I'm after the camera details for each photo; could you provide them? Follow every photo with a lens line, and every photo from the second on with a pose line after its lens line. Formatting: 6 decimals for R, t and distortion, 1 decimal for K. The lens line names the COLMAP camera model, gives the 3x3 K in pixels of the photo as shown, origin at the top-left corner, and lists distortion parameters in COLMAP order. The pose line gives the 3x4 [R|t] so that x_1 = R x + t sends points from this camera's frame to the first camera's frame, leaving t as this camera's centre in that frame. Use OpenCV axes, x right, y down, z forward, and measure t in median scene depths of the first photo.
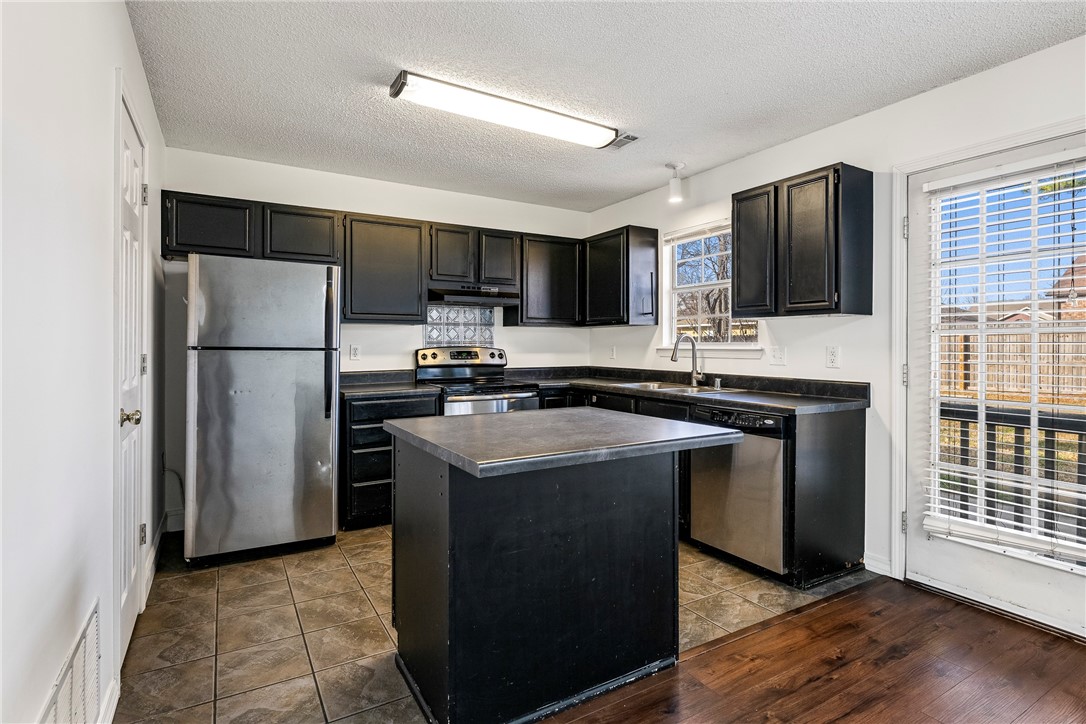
lens RADIAL K [[543.7, 0, 544.3], [0, 543.7, 345.8], [0, 0, 1]] dist [-0.001057, -0.000346]
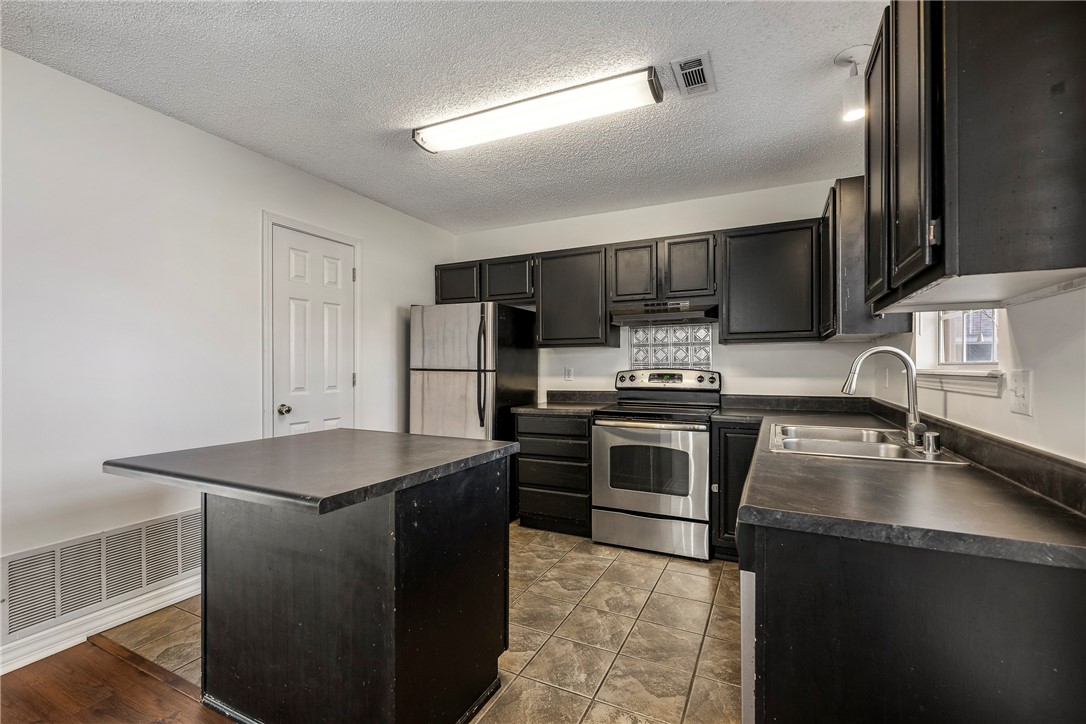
lens RADIAL K [[473.5, 0, 543.7], [0, 473.5, 368.1], [0, 0, 1]] dist [-0.001982, -0.000292]
pose [[0.549769, -0.001000, -0.835316, 0.415939], [0.001428, 0.999999, -0.000257, 0.000315], [0.835316, -0.001051, 0.549769, 0.385606]]
